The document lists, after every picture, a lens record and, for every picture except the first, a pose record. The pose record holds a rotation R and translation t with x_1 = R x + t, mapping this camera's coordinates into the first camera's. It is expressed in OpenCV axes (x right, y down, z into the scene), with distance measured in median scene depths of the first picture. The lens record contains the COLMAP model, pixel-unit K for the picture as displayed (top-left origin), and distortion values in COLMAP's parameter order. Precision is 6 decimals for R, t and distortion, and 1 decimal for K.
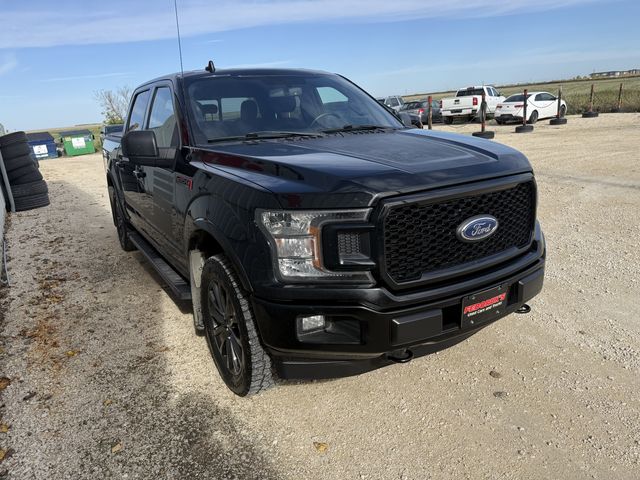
lens RADIAL K [[452.5, 0, 315.5], [0, 452.5, 241.3], [0, 0, 1]] dist [0.018656, -0.023837]
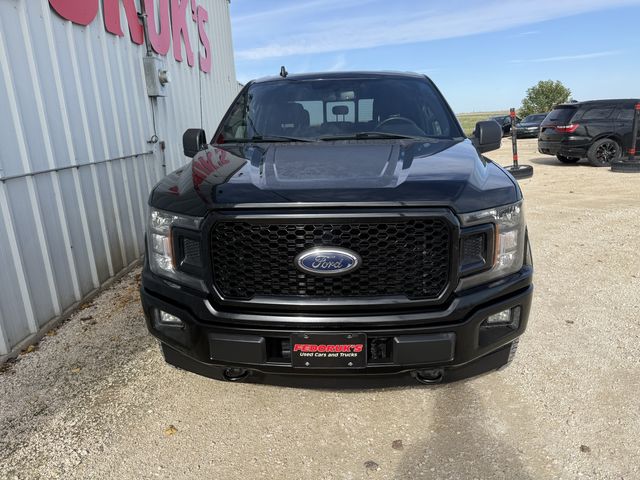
lens RADIAL K [[452.5, 0, 315.5], [0, 452.5, 241.3], [0, 0, 1]] dist [0.018656, -0.023837]
pose [[0.829737, 0.178296, -0.528911, 0.772762], [-0.173618, 0.983043, 0.059018, -0.111109], [0.530465, 0.042860, 0.846623, 0.242141]]
